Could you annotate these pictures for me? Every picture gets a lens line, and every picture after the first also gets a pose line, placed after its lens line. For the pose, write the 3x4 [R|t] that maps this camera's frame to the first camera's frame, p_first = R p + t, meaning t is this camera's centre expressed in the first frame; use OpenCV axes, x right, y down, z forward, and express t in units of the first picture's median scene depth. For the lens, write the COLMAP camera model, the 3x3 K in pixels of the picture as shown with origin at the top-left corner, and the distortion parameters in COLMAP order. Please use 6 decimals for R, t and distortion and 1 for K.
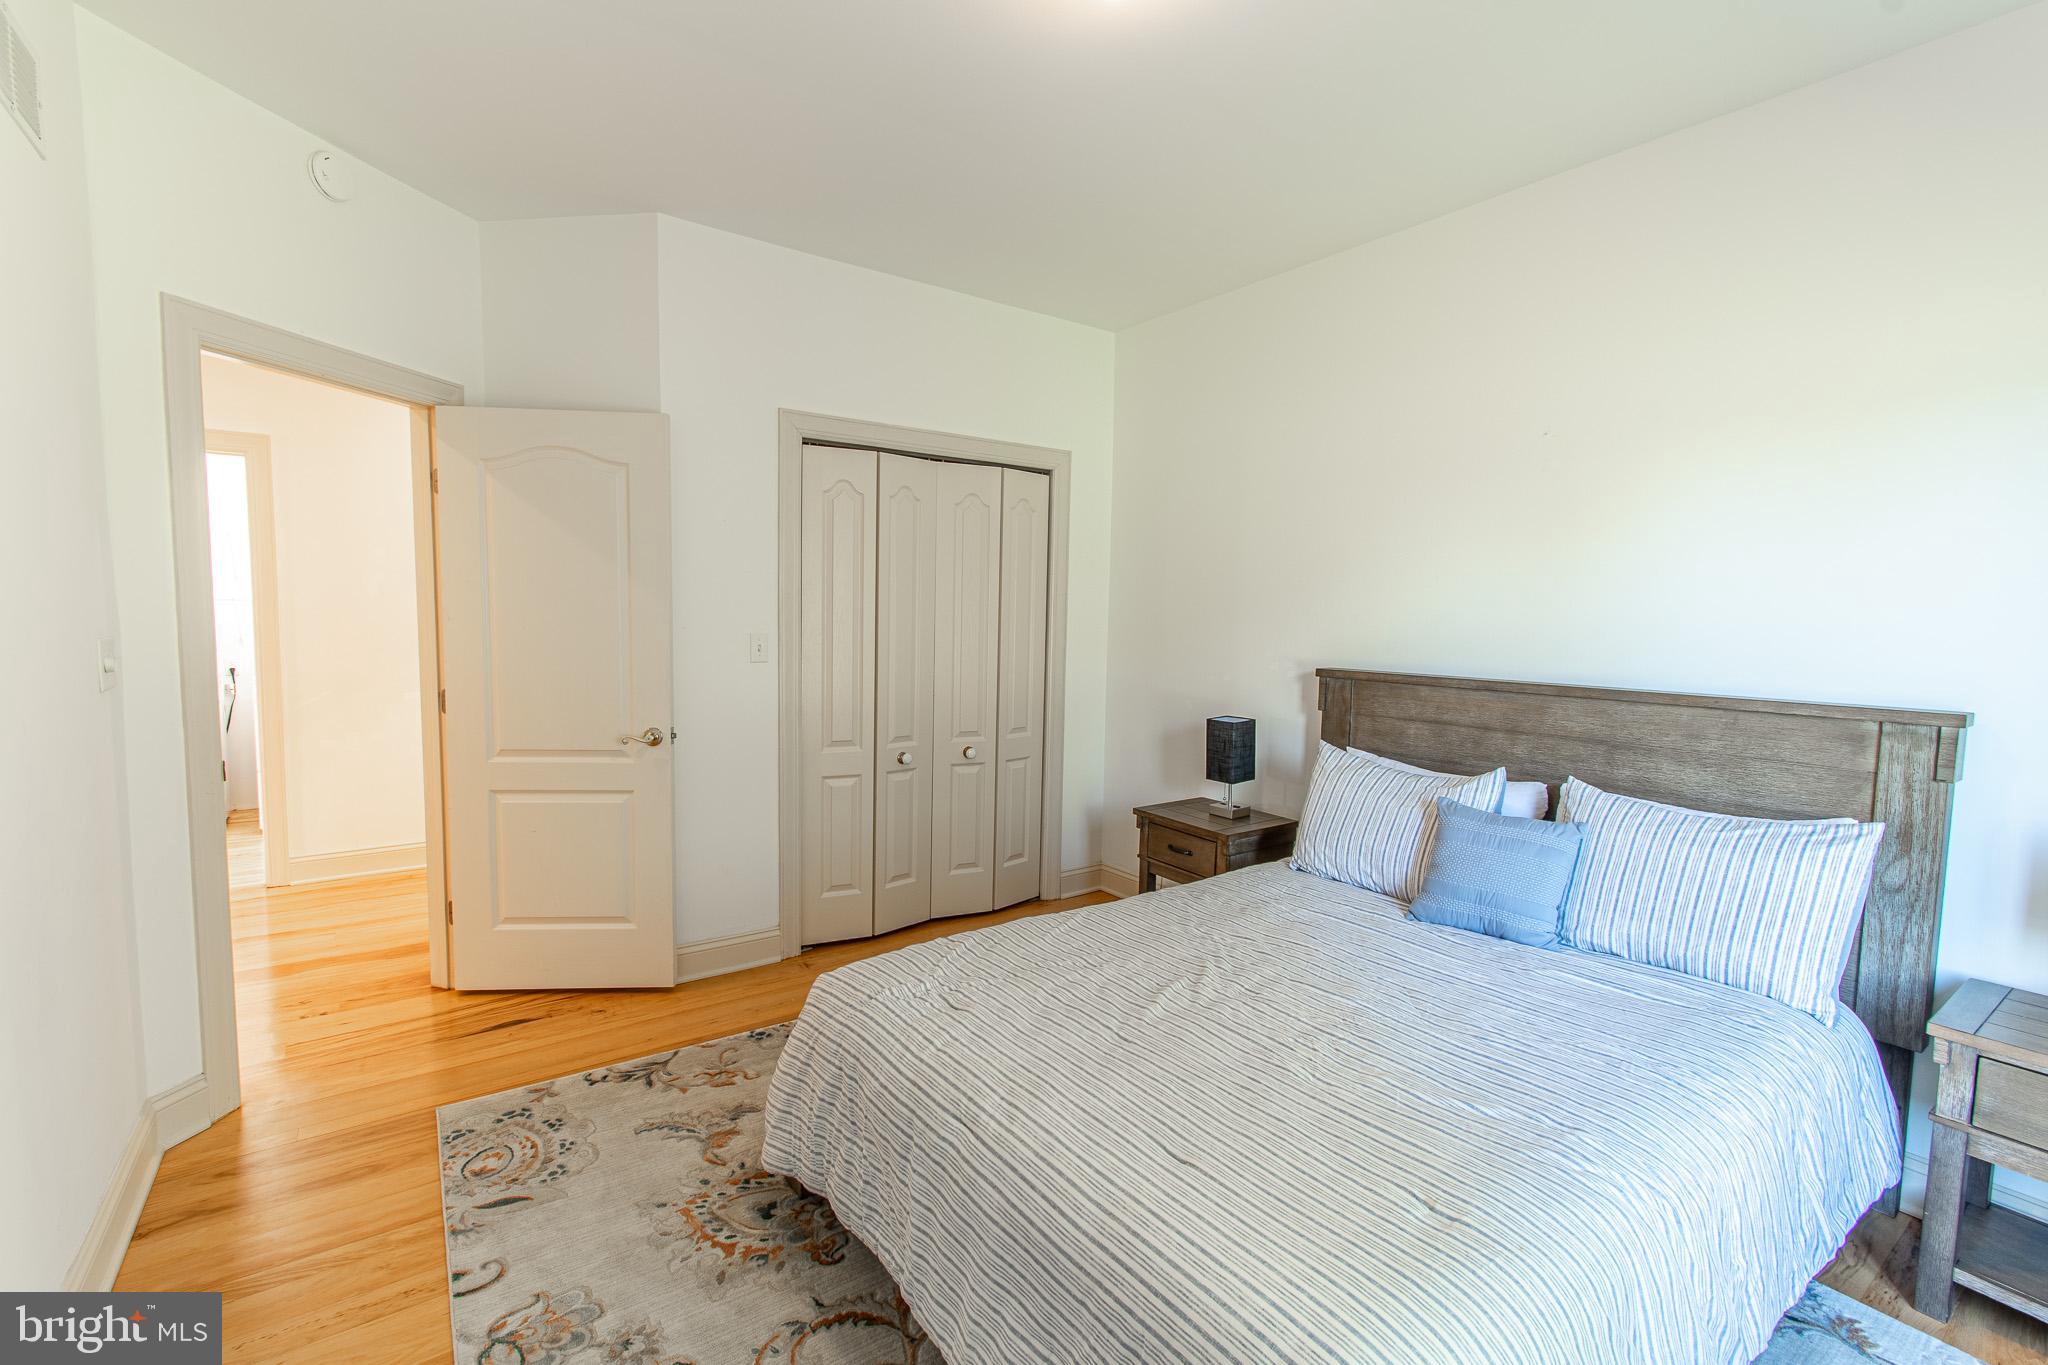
lens RADIAL K [[896.6, 0, 1004.5], [0, 896.6, 684.9], [0, 0, 1]] dist [0.021097, 0.000105]
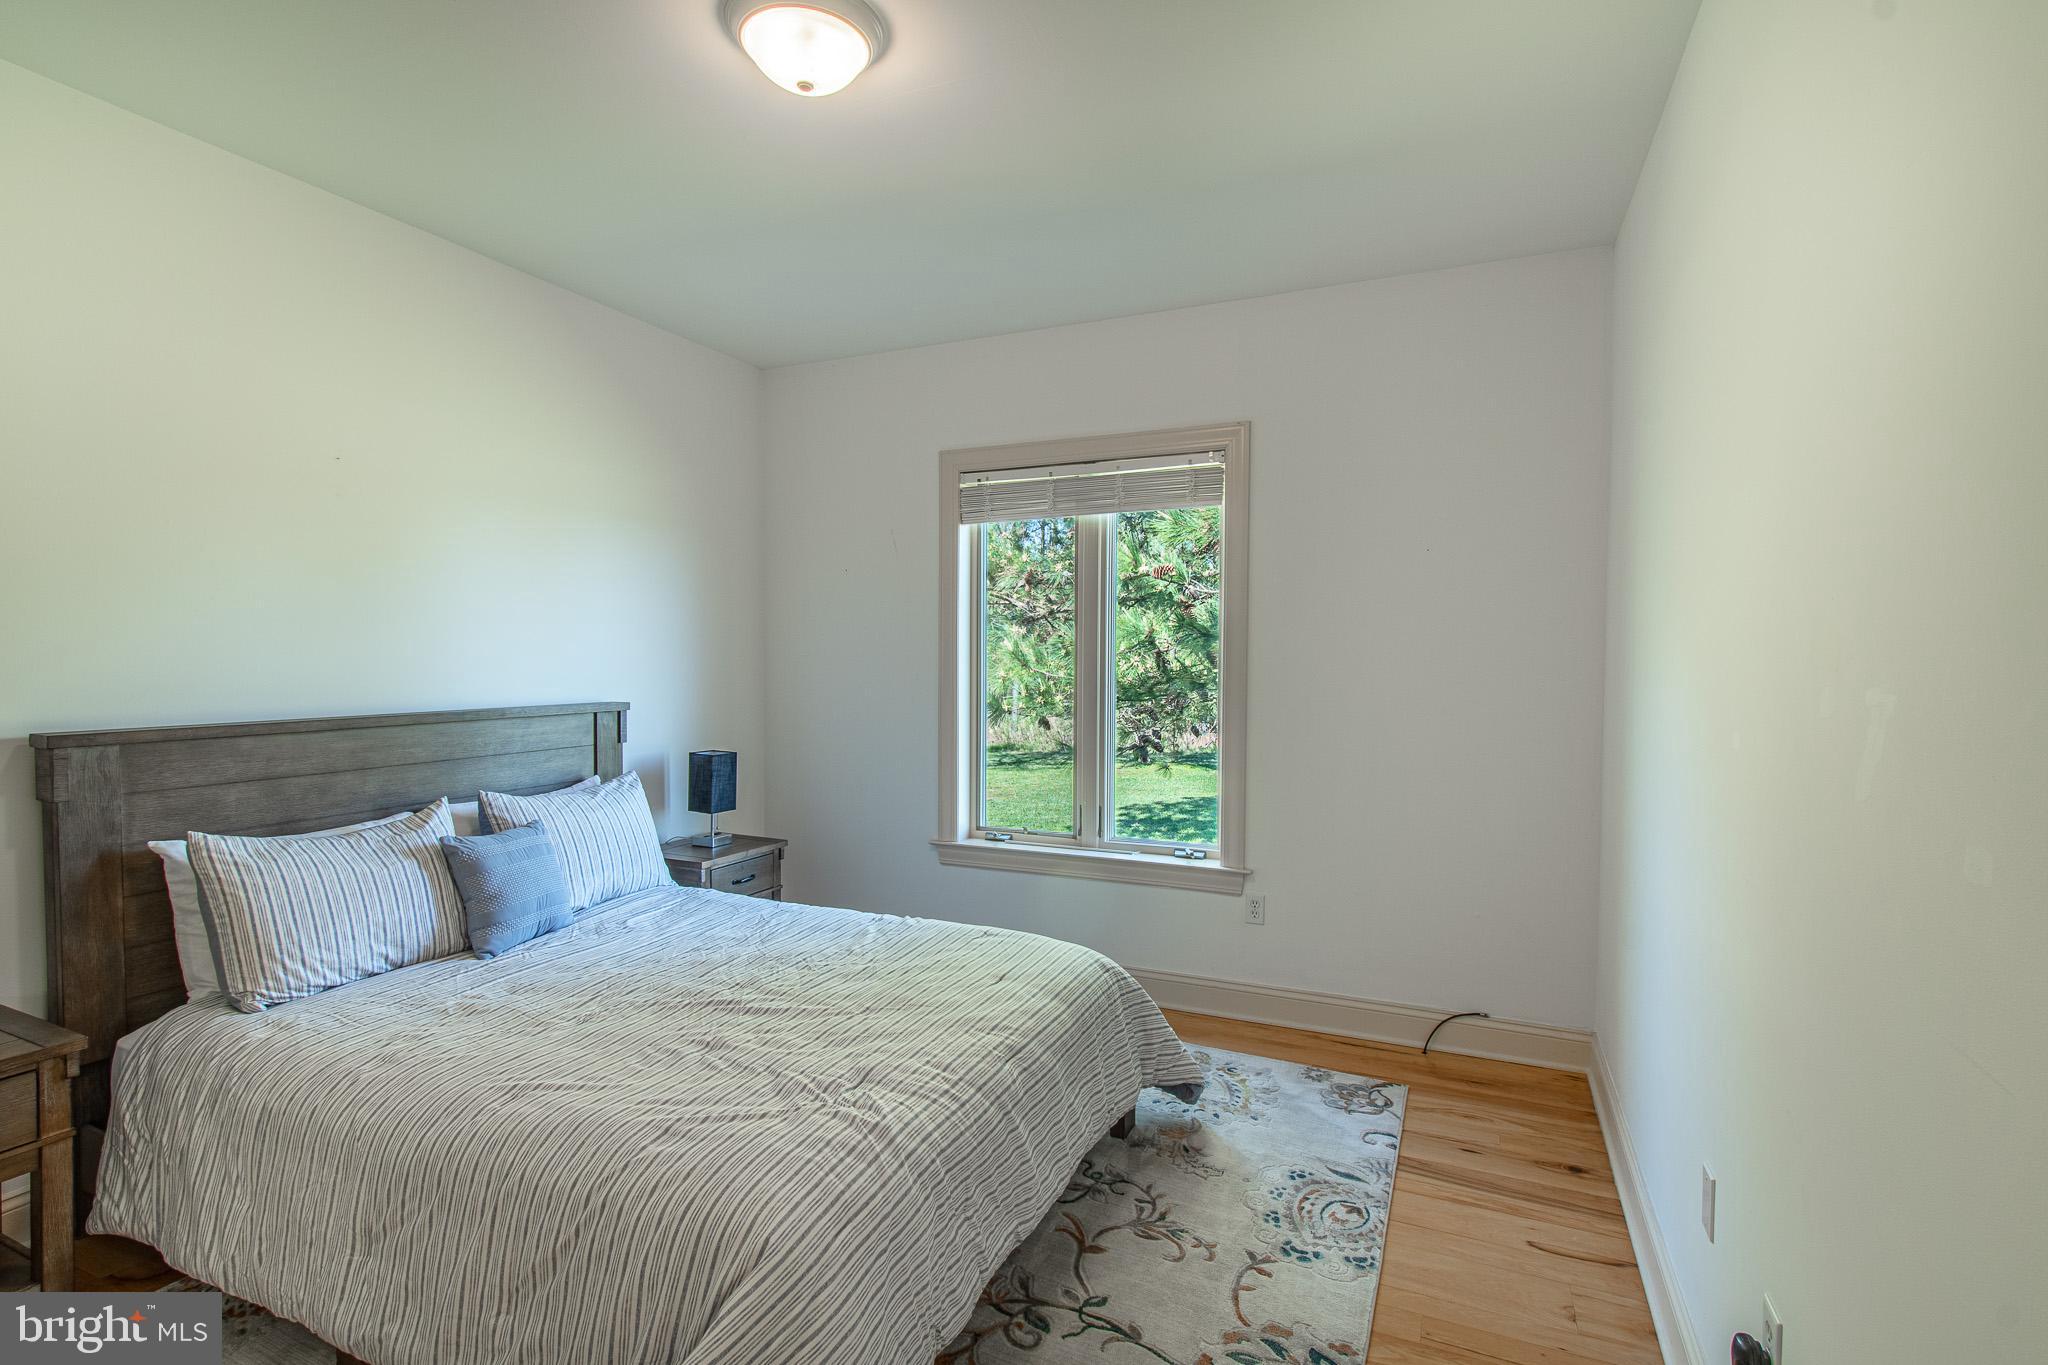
lens RADIAL K [[958.1, 0, 999.2], [0, 958.1, 685.2], [0, 0, 1]] dist [-0.001354, -0.000376]
pose [[-0.499678, -0.042356, 0.865175, -0.656023], [0.065521, 0.994094, 0.086509, -0.080926], [-0.863729, 0.099914, -0.493952, 0.931259]]
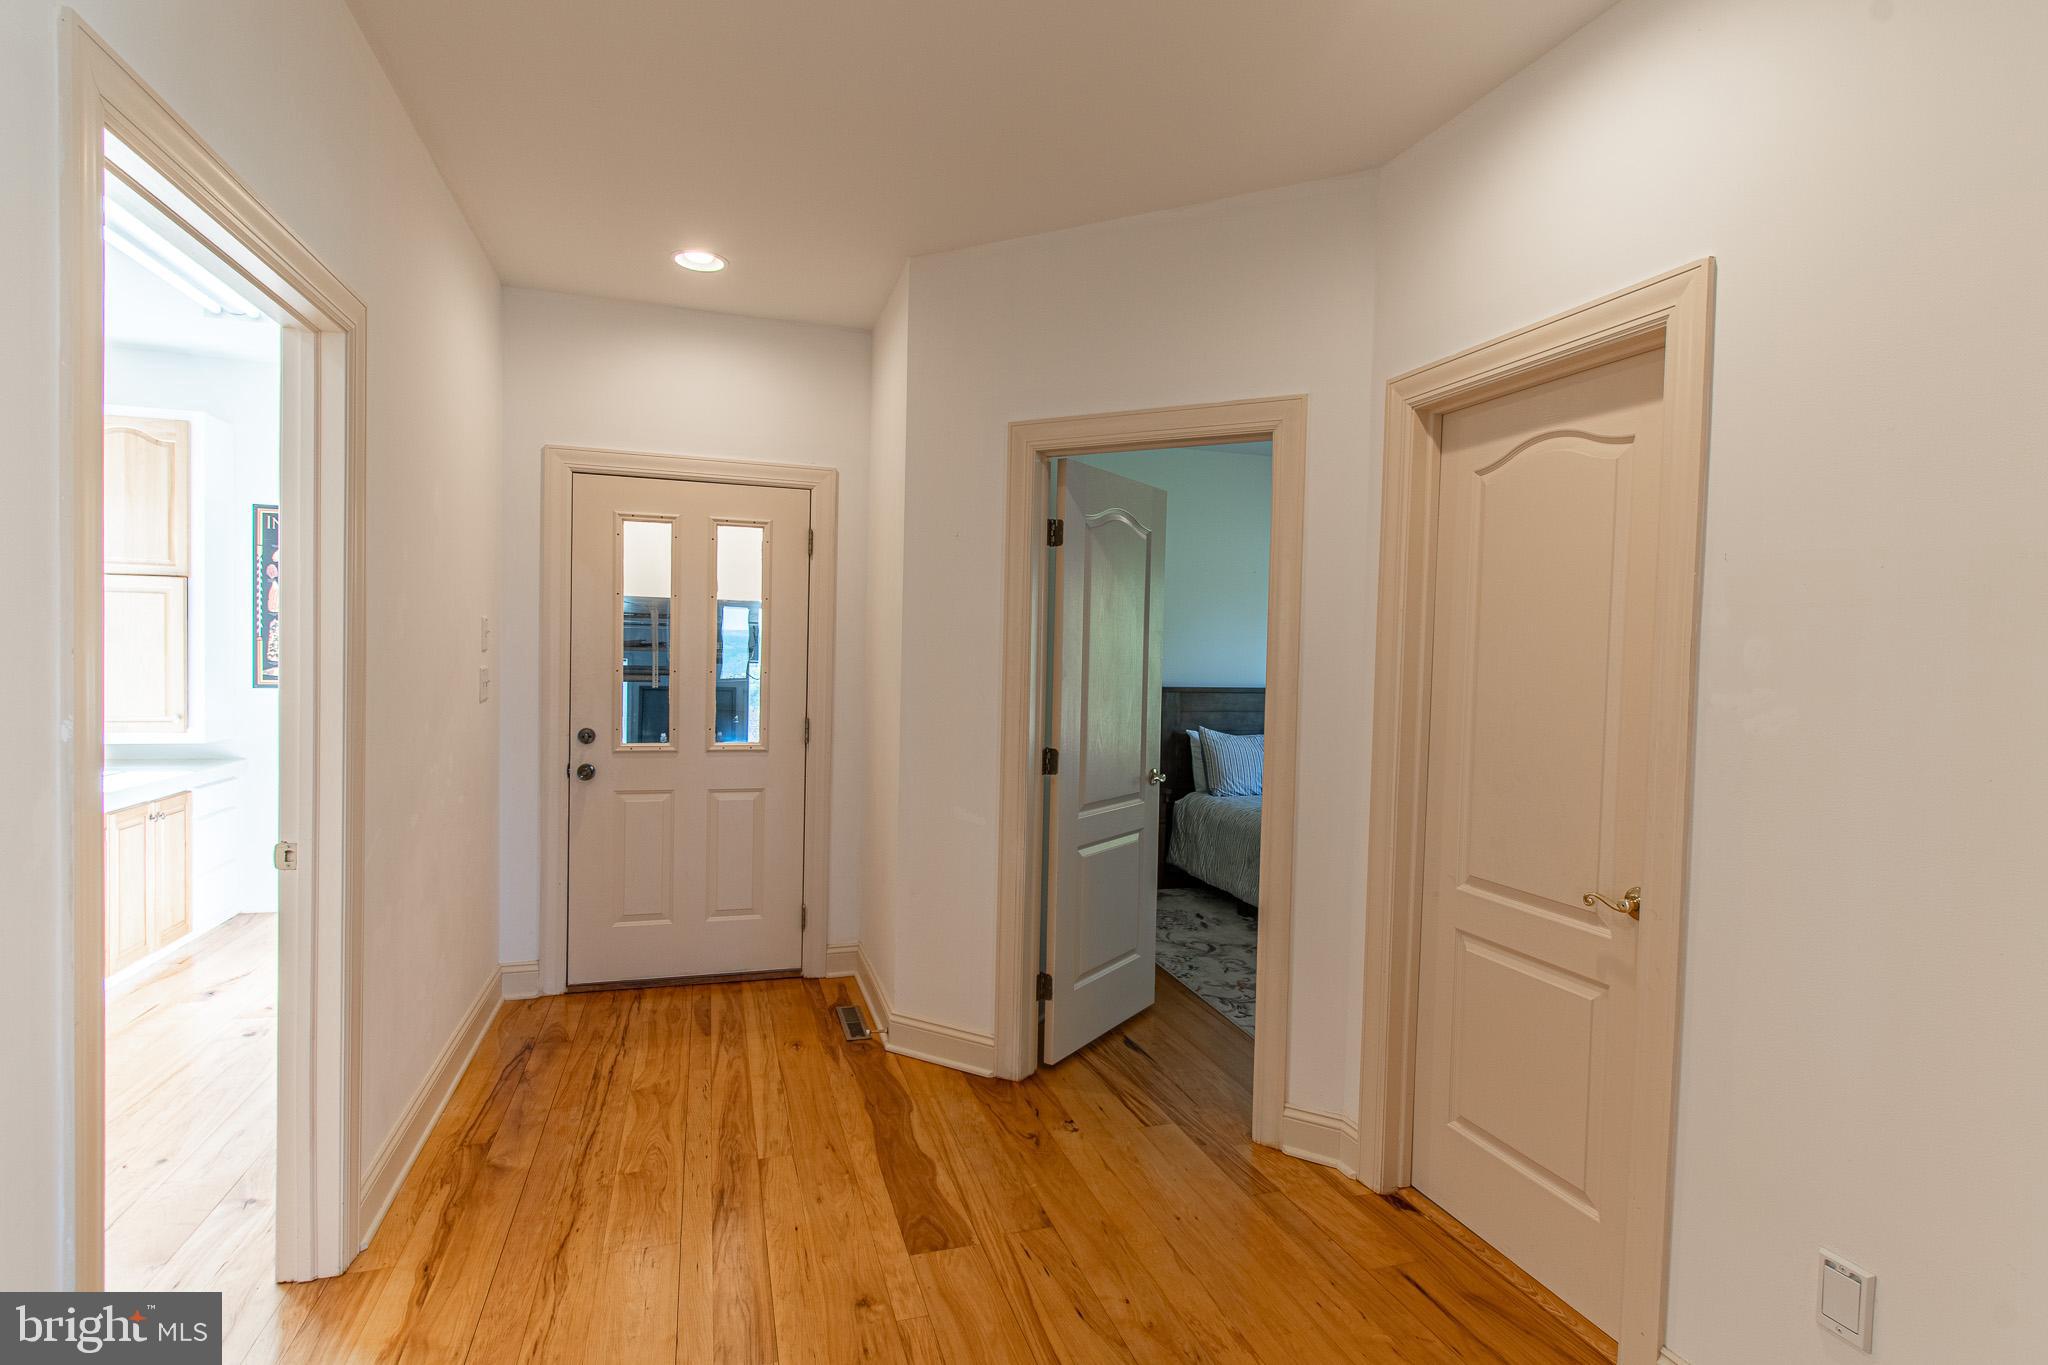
lens RADIAL K [[994.2, 0, 1024.0], [0, 994.2, 682.5], [0, 0, 1]] dist [0.000687, -0.000253]
pose [[0.307327, -0.039784, 0.950772, -1.893574], [0.067415, 0.997526, 0.019949, -0.102809], [-0.949213, 0.057965, 0.309248, 0.810578]]
